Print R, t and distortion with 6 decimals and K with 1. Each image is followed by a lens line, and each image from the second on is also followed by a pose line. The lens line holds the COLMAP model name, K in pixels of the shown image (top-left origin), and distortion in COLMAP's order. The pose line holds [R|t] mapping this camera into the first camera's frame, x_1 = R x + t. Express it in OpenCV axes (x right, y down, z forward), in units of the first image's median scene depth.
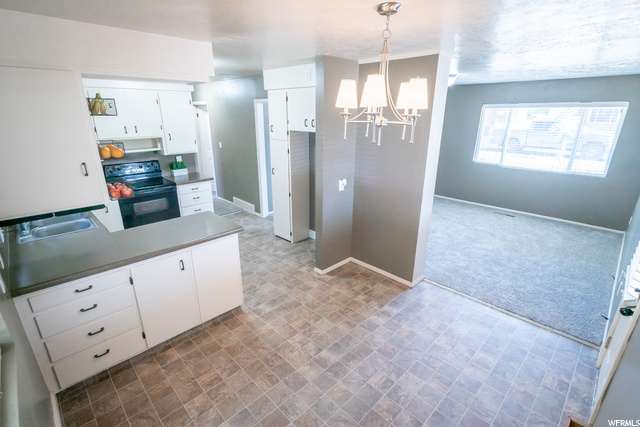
lens RADIAL K [[300.1, 0, 313.5], [0, 300.1, 212.8], [0, 0, 1]] dist [-0.005230, 0.001911]
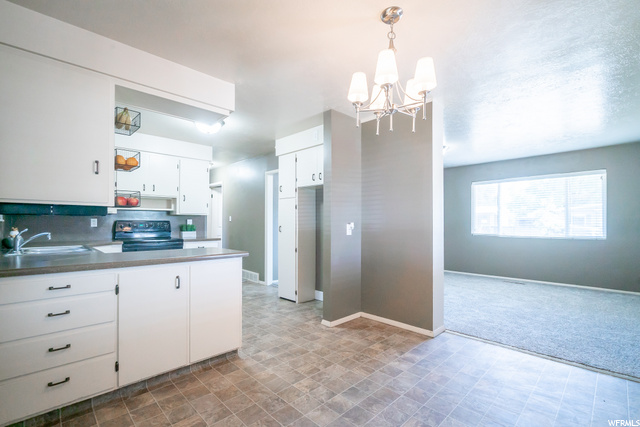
lens RADIAL K [[284.9, 0, 315.5], [0, 284.9, 218.8], [0, 0, 1]] dist [-0.003012, 0.000471]
pose [[0.999992, 0.003890, 0.001022, -0.021686], [-0.003337, 0.944250, -0.329213, 0.205857], [-0.002246, 0.329207, 0.944255, 0.100192]]
